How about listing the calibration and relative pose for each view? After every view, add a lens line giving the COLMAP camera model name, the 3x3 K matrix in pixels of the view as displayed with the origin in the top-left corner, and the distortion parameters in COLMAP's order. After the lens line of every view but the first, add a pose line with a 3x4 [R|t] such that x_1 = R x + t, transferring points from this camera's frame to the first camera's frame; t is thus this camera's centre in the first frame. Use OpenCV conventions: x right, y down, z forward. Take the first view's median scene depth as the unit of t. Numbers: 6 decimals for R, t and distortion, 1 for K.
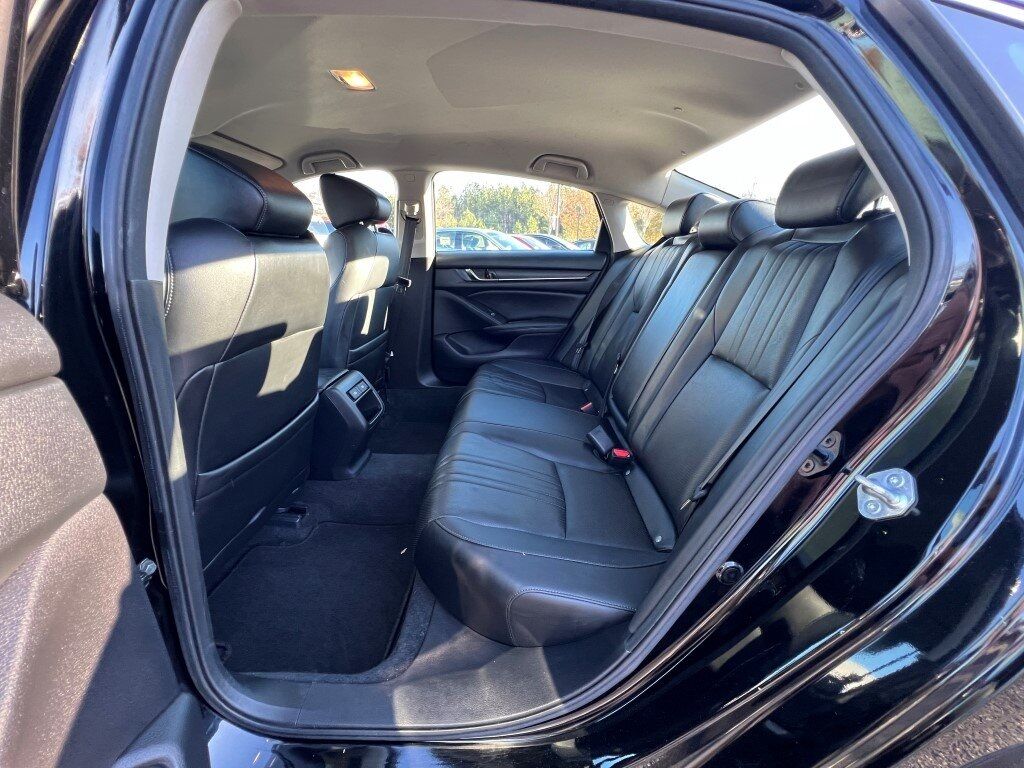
lens RADIAL K [[408.6, 0, 512.0], [0, 408.6, 384.0], [0, 0, 1]] dist [-0.000509, -0.000122]
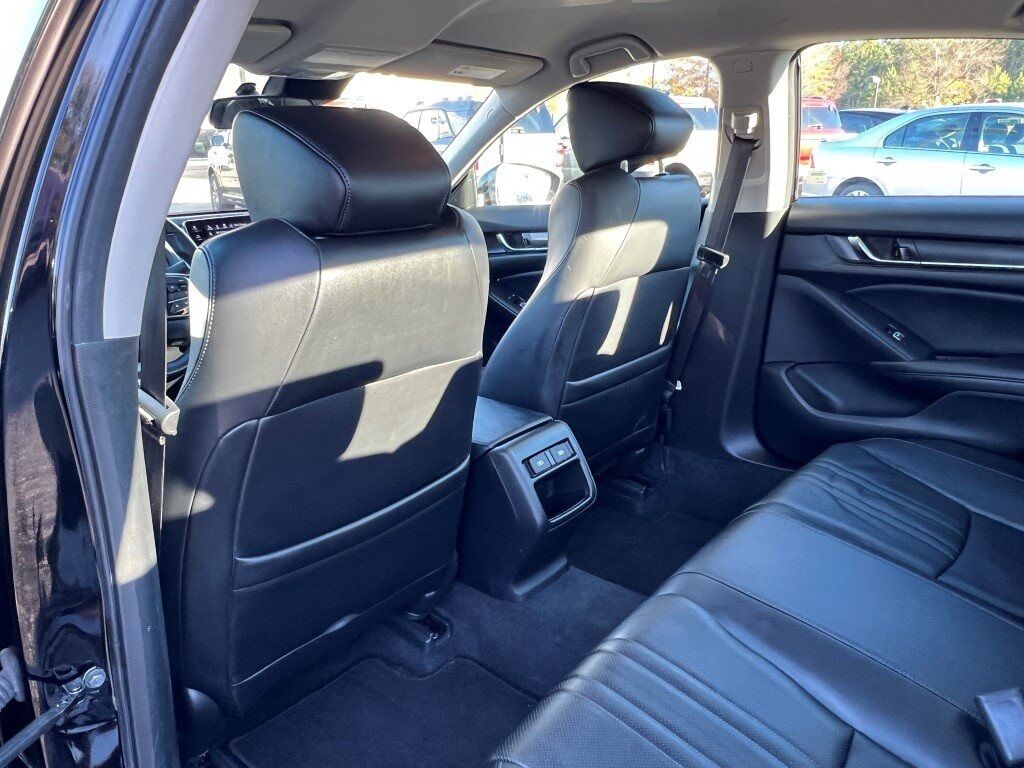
lens RADIAL K [[757.4, 0, 512.0], [0, 757.4, 384.0], [0, 0, 1]] dist [-0.012729, -0.004289]
pose [[0.774974, 0.160811, -0.611192, 0.180218], [-0.167908, 0.984720, 0.046187, -0.105404], [0.609280, 0.066830, 0.790134, 0.093743]]
